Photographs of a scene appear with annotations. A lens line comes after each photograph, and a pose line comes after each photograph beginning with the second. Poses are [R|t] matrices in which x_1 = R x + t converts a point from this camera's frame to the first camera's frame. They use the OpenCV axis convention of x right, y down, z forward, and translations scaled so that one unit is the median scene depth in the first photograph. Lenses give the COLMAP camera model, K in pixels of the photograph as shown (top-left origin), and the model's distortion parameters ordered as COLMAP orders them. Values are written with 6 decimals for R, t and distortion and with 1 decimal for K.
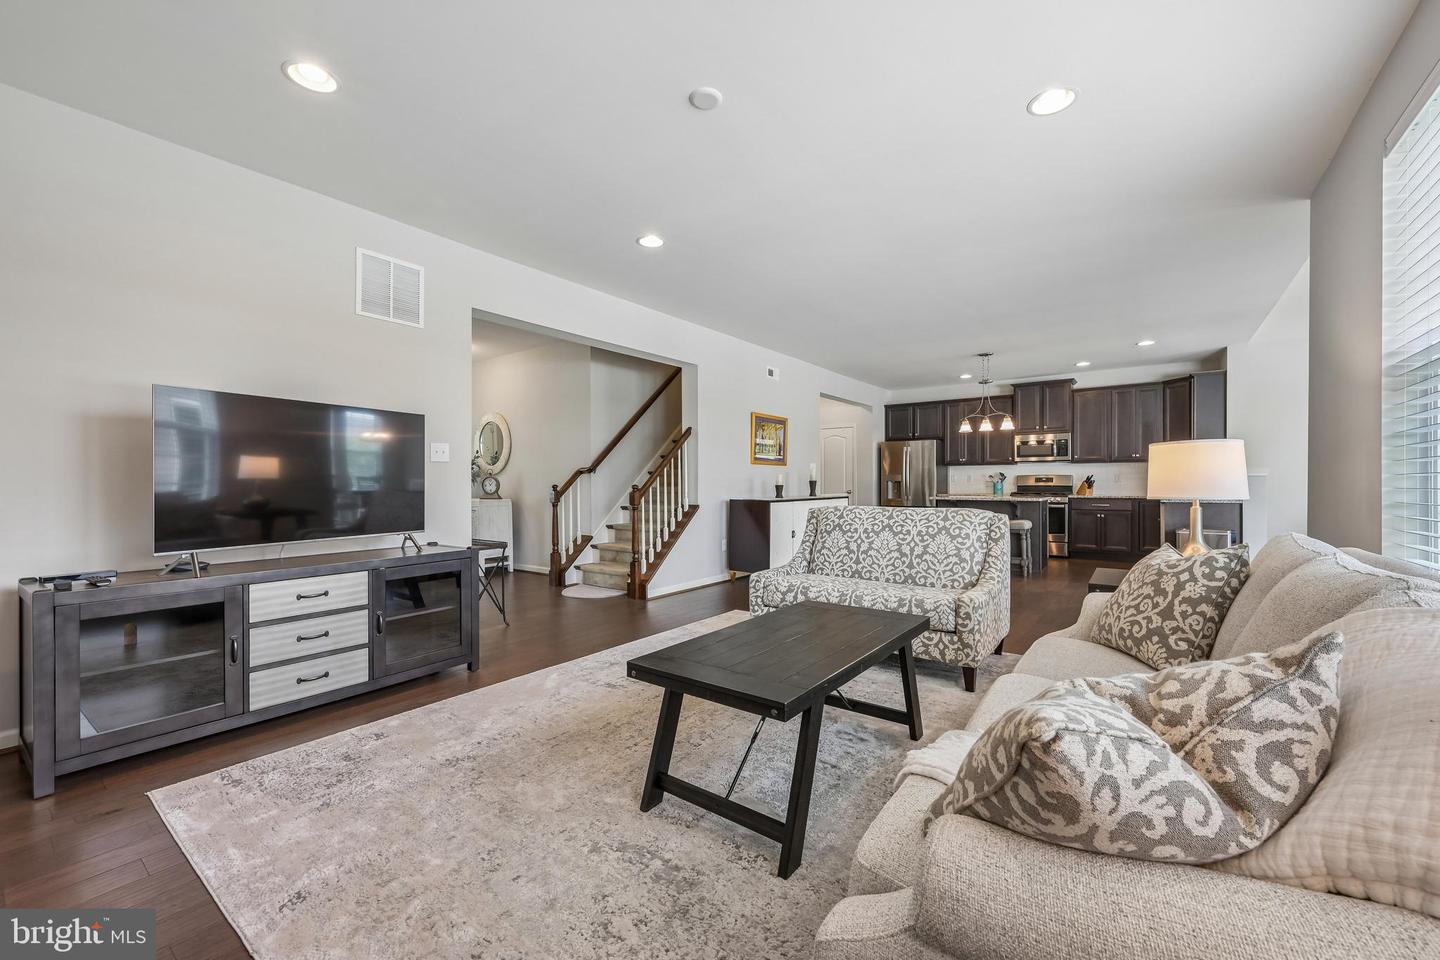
lens RADIAL K [[574.5, 0, 721.4], [0, 574.5, 483.3], [0, 0, 1]] dist [0.001291, 0.000293]
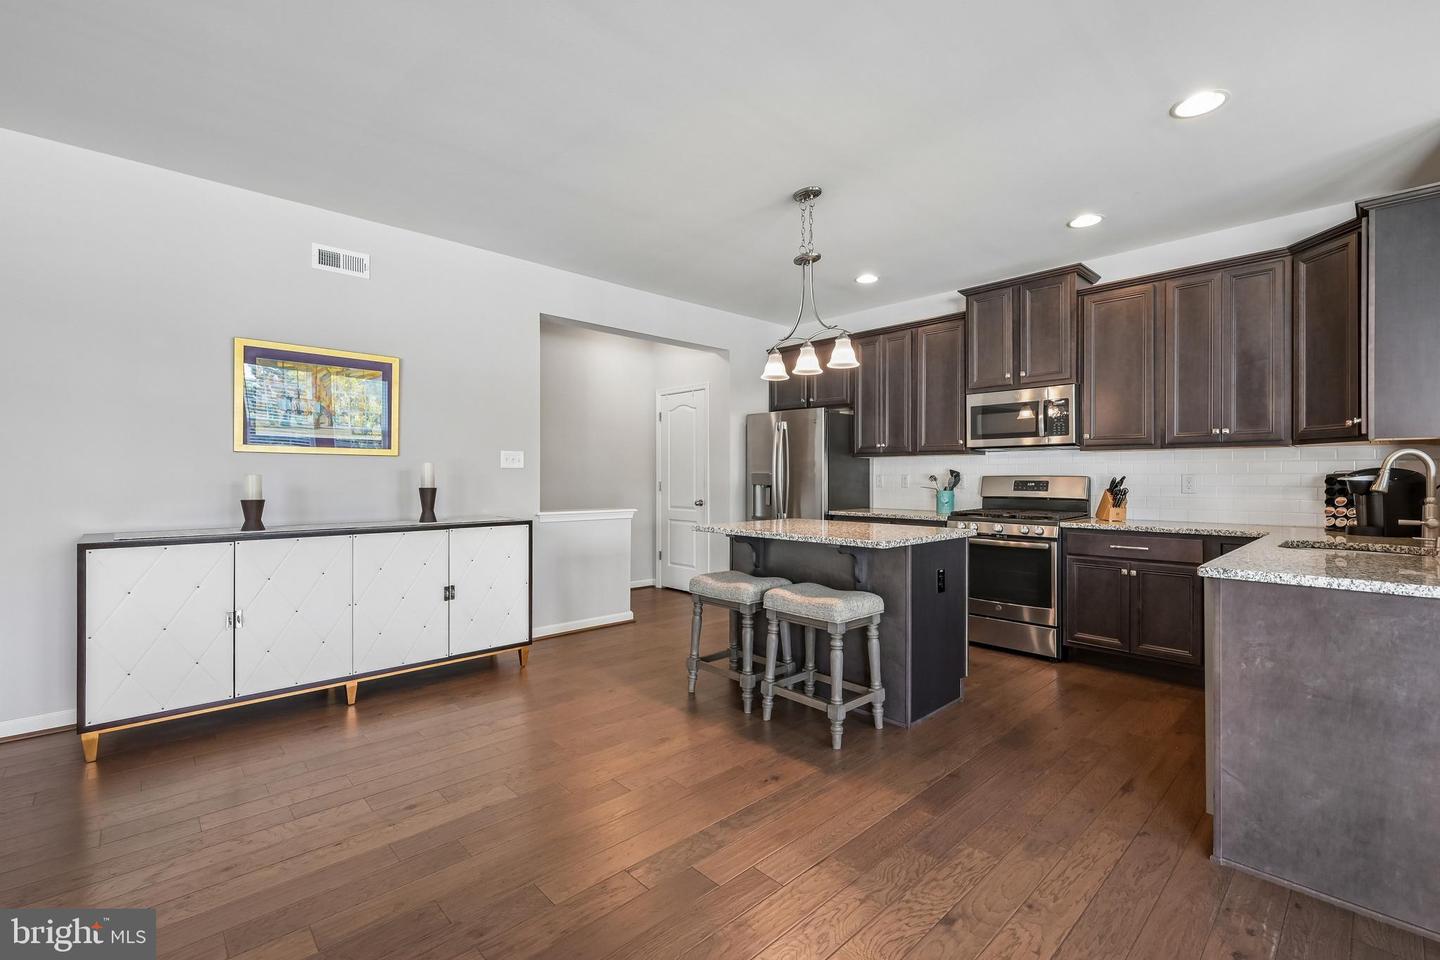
lens RADIAL K [[621.3, 0, 718.8], [0, 621.3, 482.0], [0, 0, 1]] dist [-0.012601, -0.000355]
pose [[0.984079, 0.004895, -0.177664, 0.415180], [-0.003958, 0.999976, 0.005624, -0.011595], [0.177687, -0.004831, 0.984075, 0.465050]]
